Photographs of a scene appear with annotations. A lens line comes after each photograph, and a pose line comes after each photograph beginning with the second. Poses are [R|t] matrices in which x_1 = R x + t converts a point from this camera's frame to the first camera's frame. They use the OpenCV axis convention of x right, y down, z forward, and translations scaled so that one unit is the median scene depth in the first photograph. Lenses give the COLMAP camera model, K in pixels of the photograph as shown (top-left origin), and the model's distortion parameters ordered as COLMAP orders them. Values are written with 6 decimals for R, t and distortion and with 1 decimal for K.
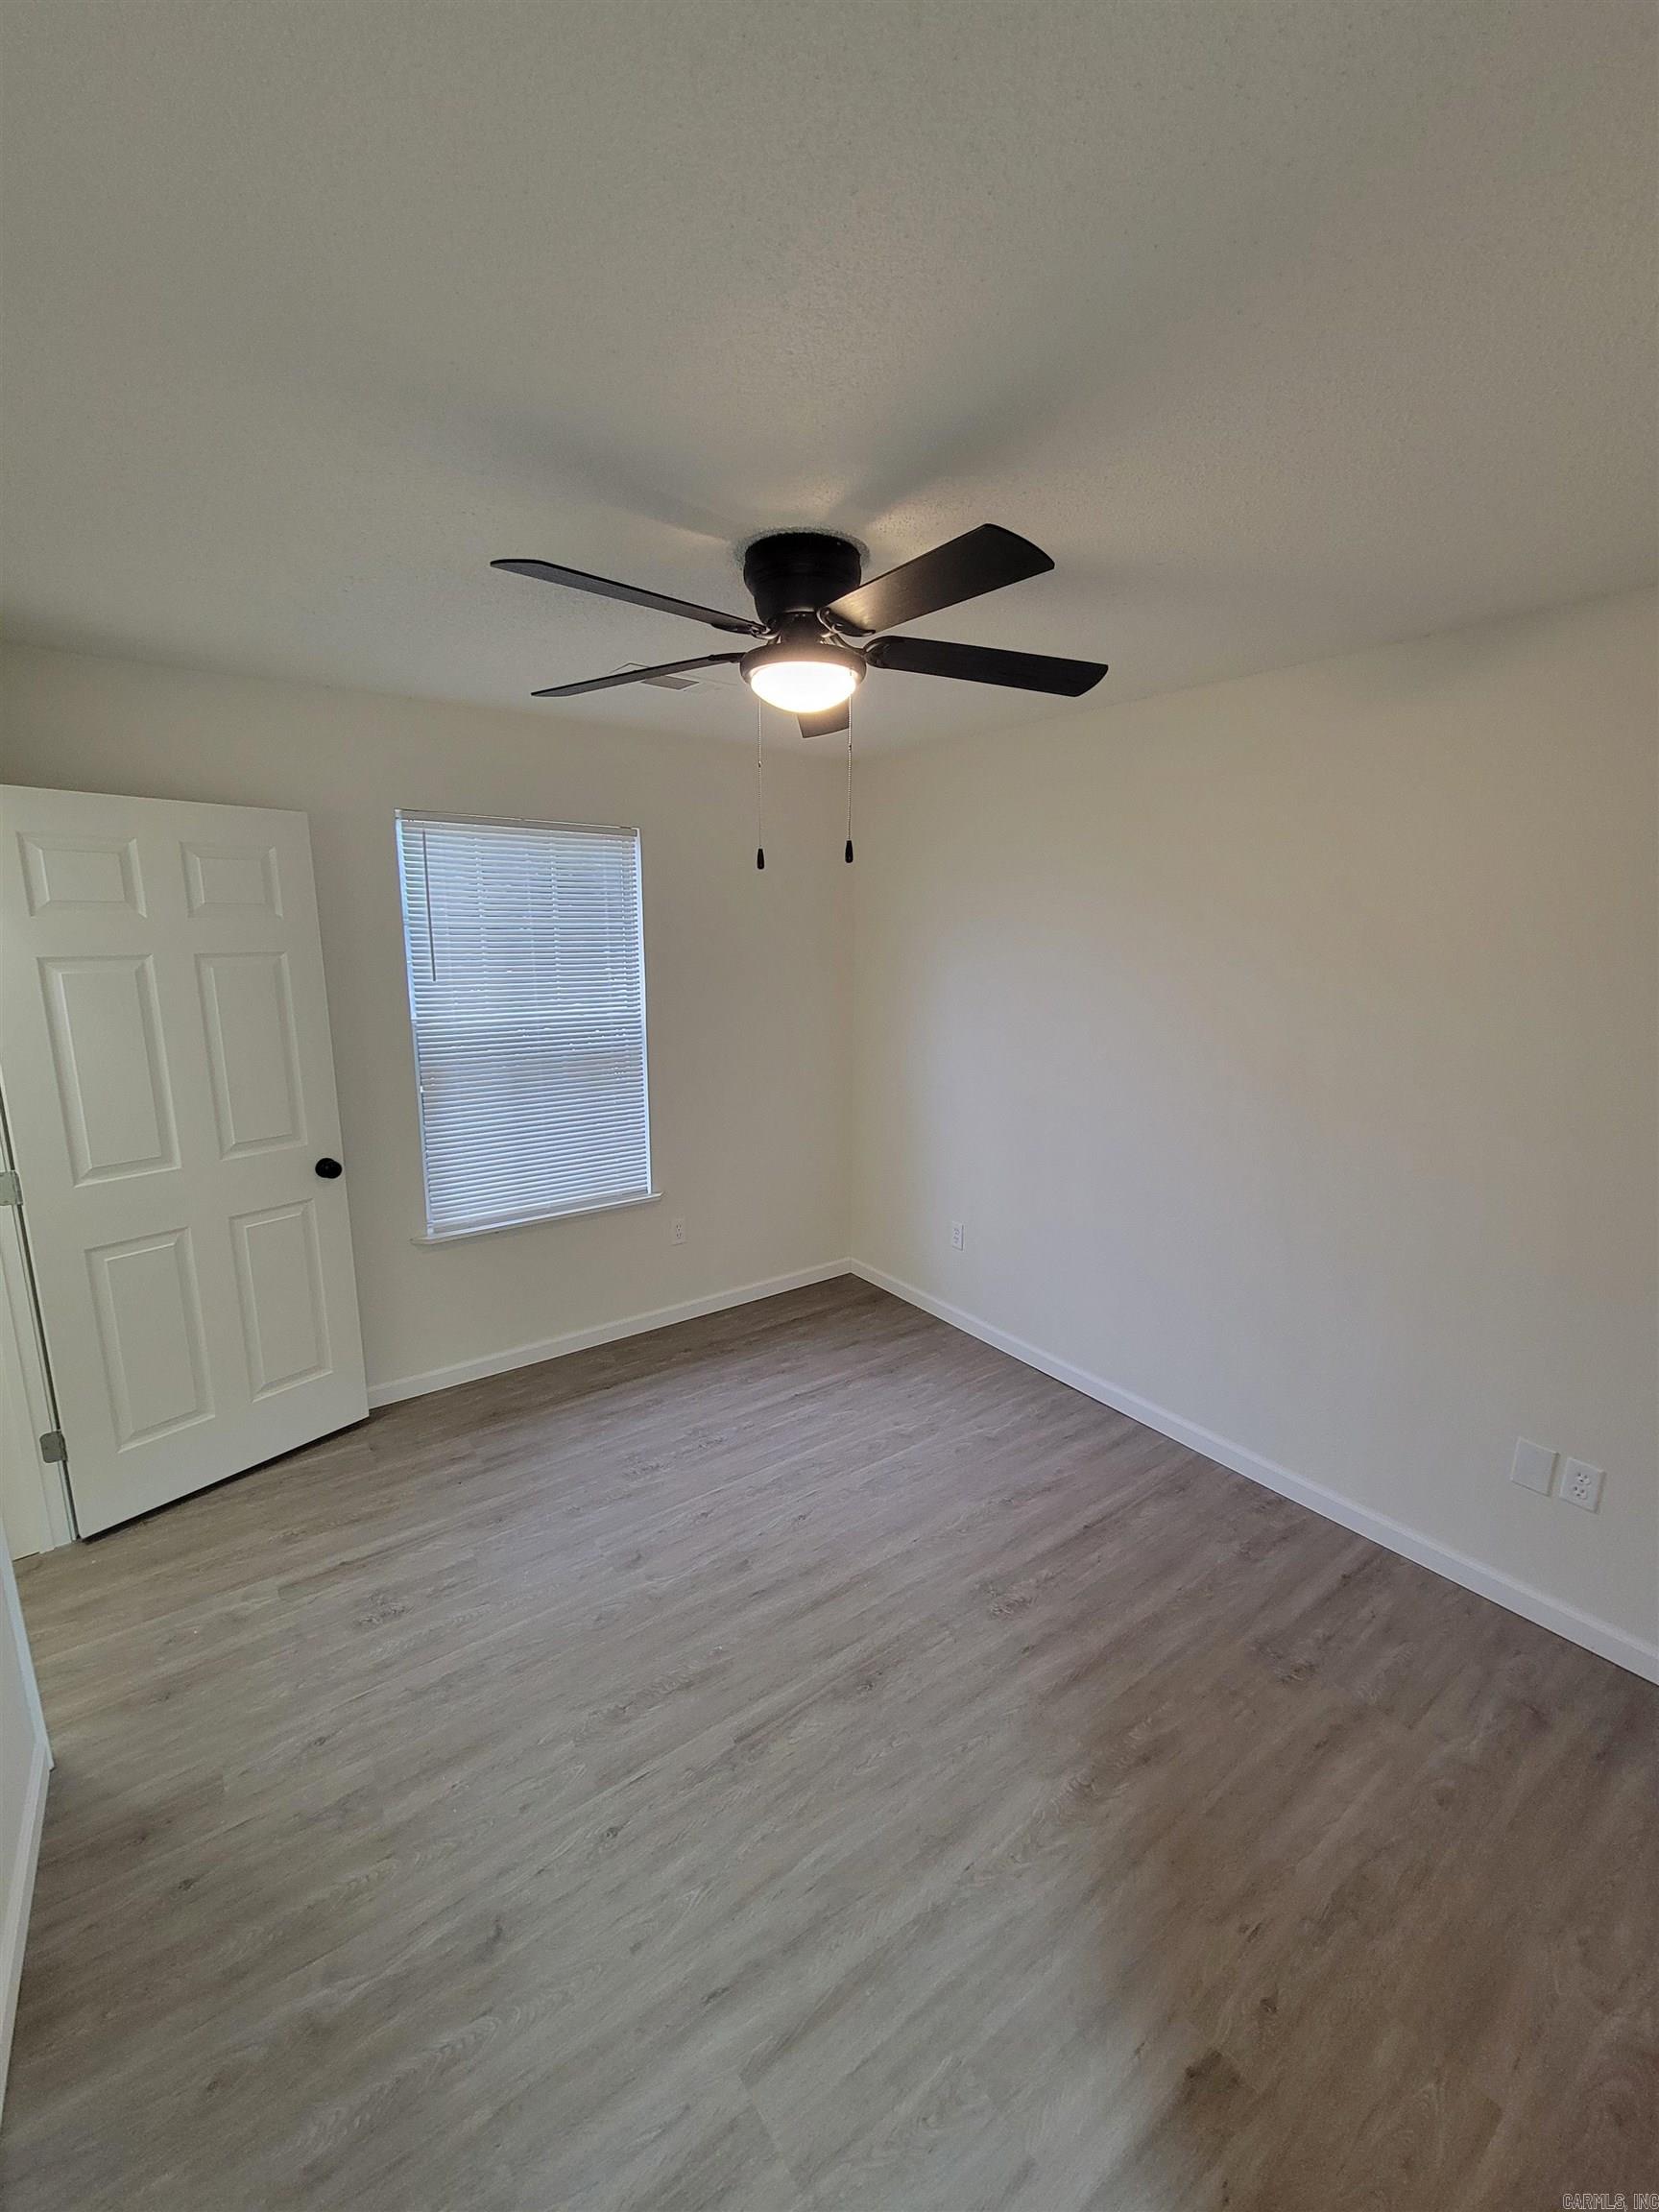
lens RADIAL K [[873.2, 0, 829.5], [0, 873.2, 1106.0], [0, 0, 1]] dist [-0.002150, -0.000294]
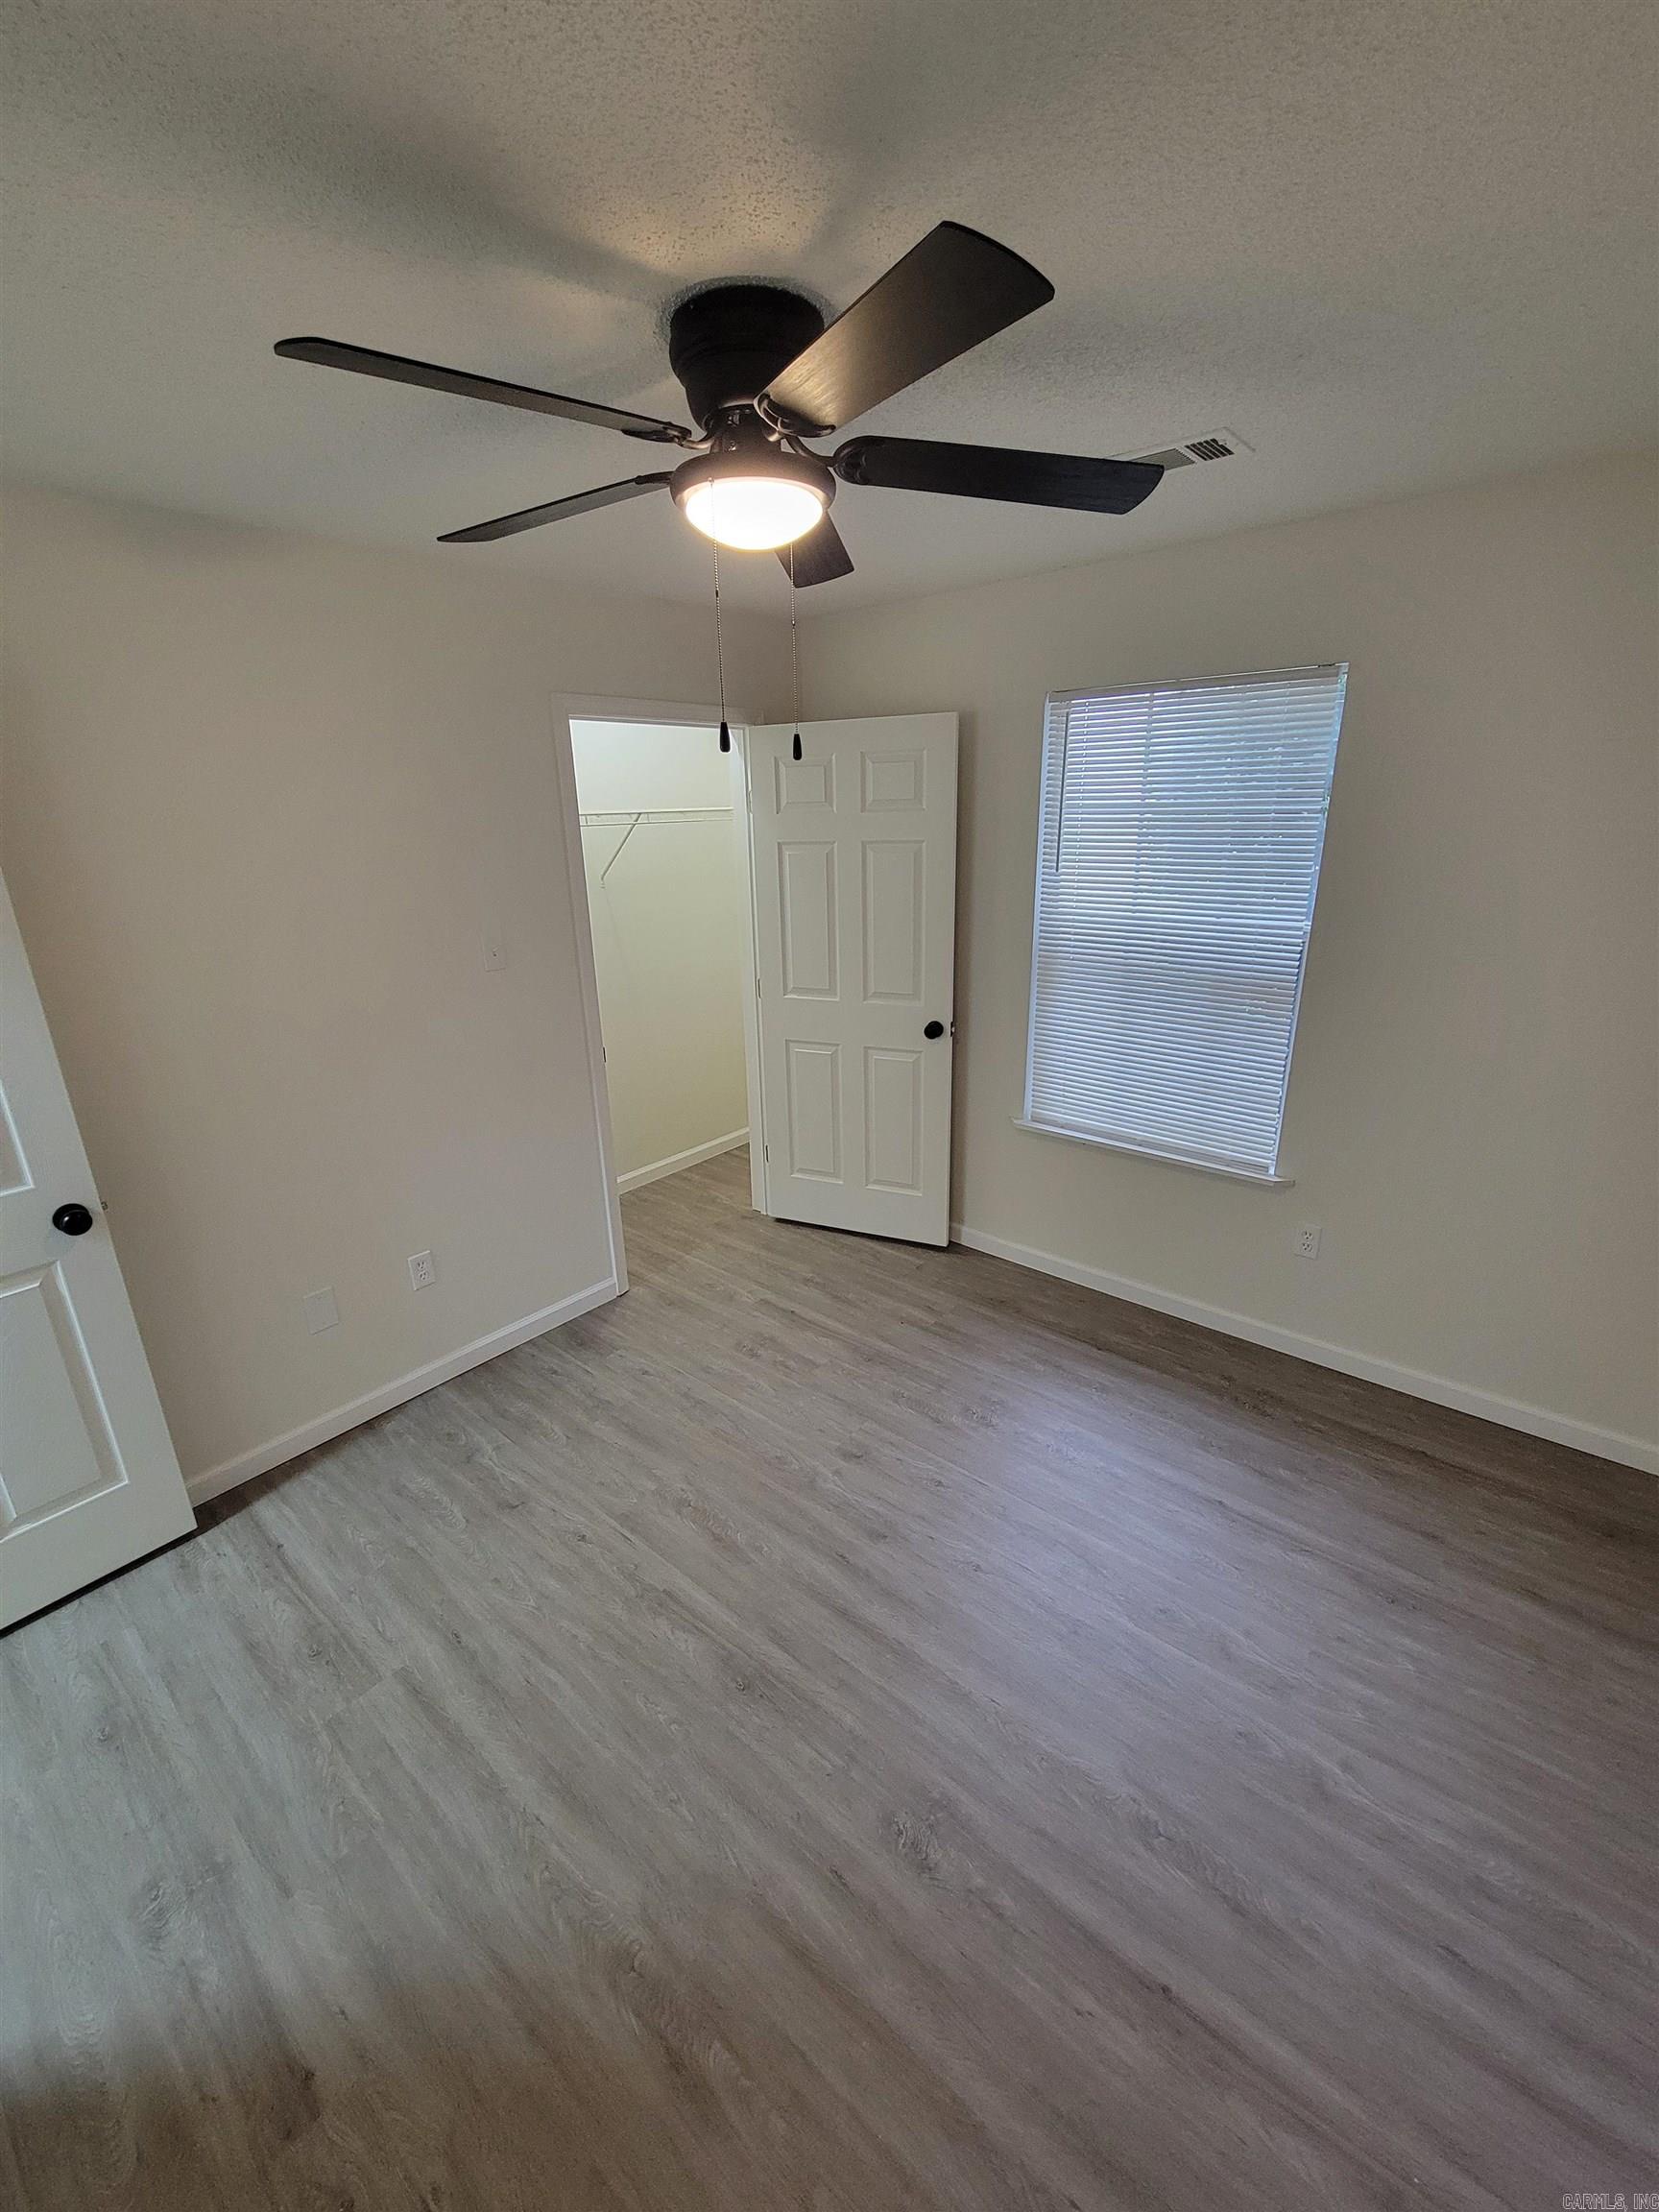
lens RADIAL K [[900.6, 0, 834.1], [0, 900.6, 1082.0], [0, 0, 1]] dist [-0.000556, -0.000866]
pose [[0.245874, 0.280443, -0.927846, 0.757300], [-0.176763, 0.954153, 0.241553, -0.184841], [0.953048, 0.104617, 0.284173, 0.746099]]
